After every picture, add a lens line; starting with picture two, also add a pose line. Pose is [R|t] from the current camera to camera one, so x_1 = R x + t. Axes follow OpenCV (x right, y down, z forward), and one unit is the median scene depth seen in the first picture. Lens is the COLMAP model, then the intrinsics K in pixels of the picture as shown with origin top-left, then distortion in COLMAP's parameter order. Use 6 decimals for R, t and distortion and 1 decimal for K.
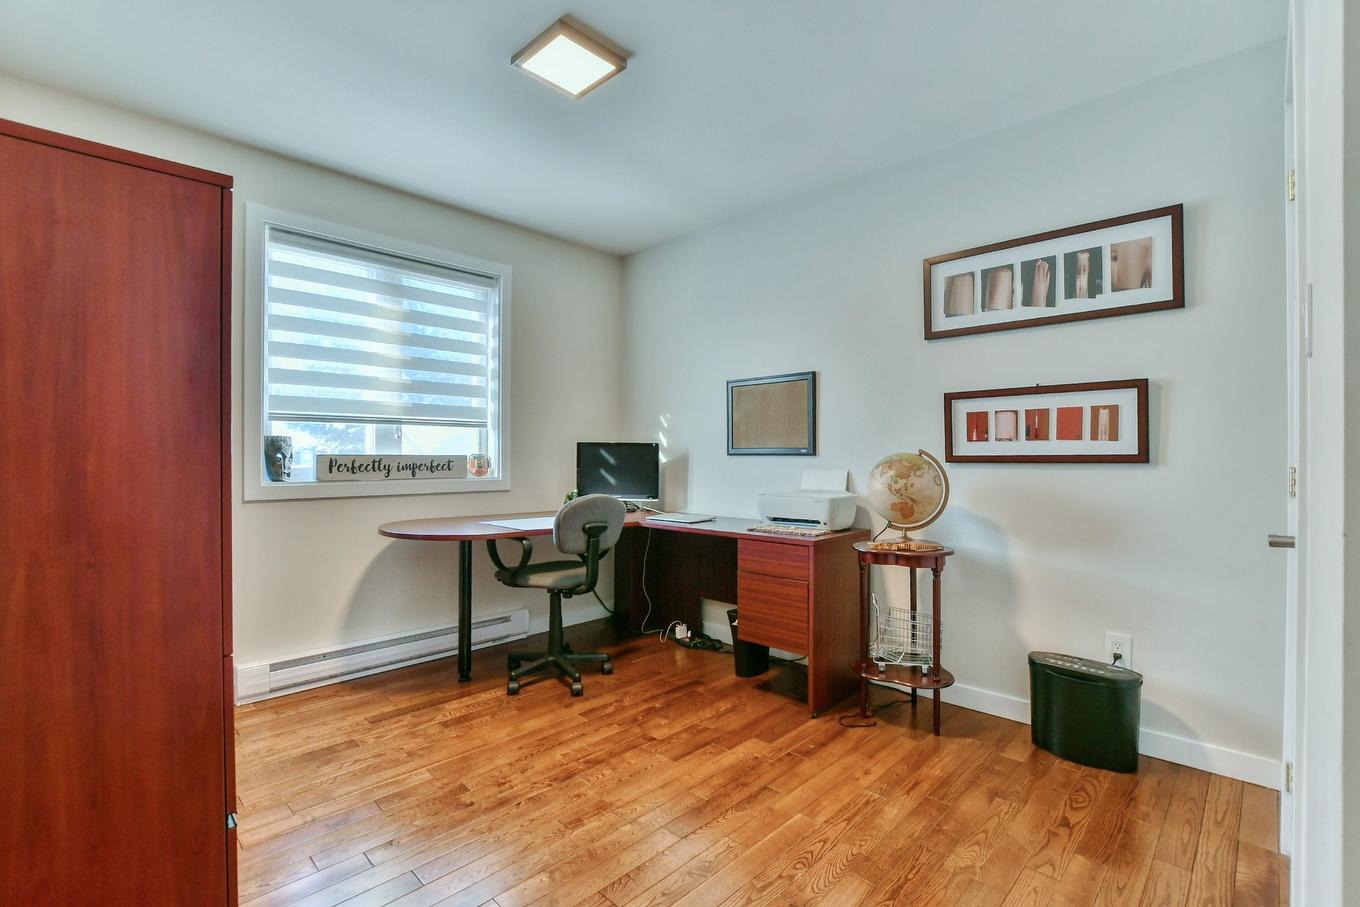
lens RADIAL K [[607.6, 0, 672.5], [0, 607.6, 456.4], [0, 0, 1]] dist [-0.023723, 0.006348]
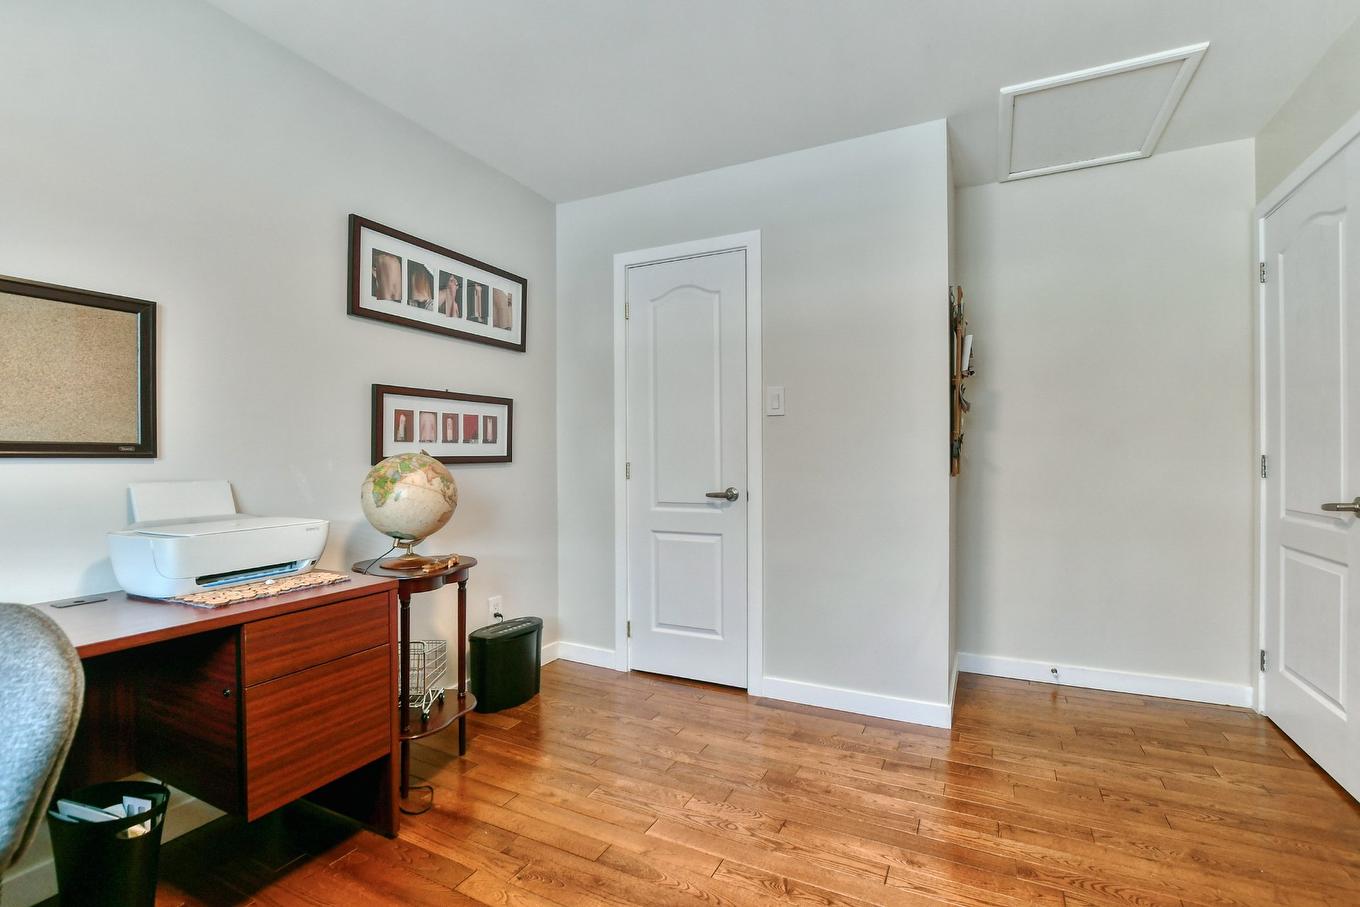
lens RADIAL K [[607.6, 0, 674.6], [0, 607.6, 453.5], [0, 0, 1]] dist [-0.023723, 0.006348]
pose [[-0.295074, 0.003500, 0.955468, -0.566700], [0.001046, 0.999994, -0.003340, -0.002835], [-0.955474, 0.000014, -0.295075, 0.982504]]
